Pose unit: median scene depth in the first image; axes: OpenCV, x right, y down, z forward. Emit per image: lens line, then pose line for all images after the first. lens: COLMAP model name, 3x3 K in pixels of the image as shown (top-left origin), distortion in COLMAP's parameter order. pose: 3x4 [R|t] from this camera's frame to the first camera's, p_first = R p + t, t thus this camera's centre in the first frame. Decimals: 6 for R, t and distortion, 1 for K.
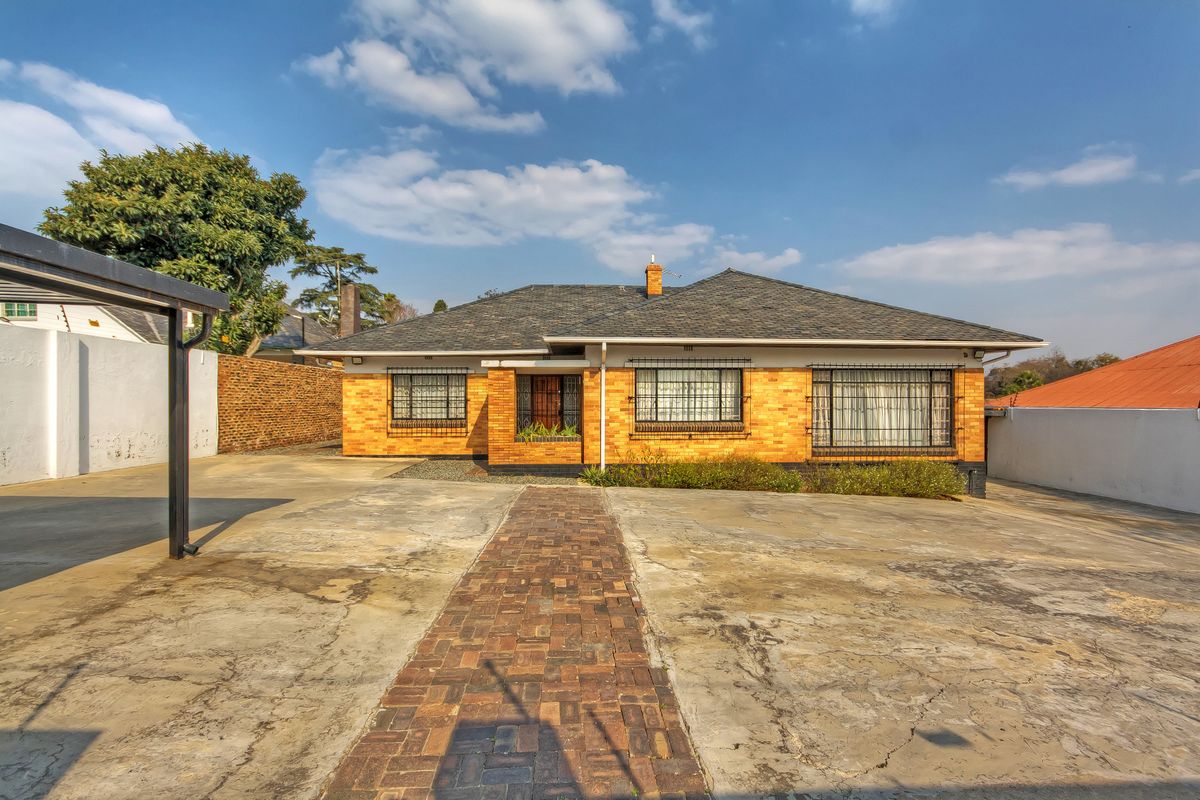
lens RADIAL K [[580.2, 0, 598.4], [0, 580.2, 397.6], [0, 0, 1]] dist [0.003239, -0.000265]
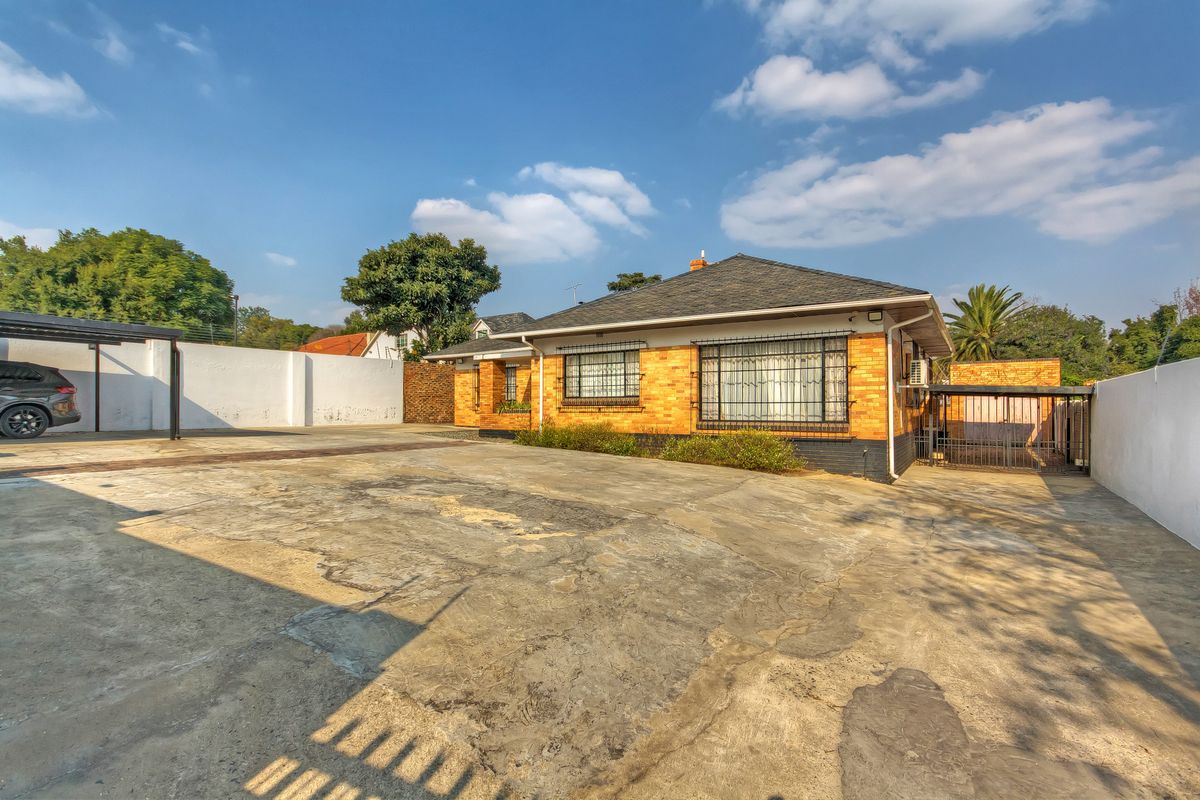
lens RADIAL K [[580.2, 0, 600.0], [0, 580.2, 405.8], [0, 0, 1]] dist [0.003239, -0.000265]
pose [[0.786011, -0.004066, -0.618199, 0.874159], [0.003509, 0.999992, -0.002115, 0.060647], [0.618202, -0.000507, 0.786019, 0.068953]]
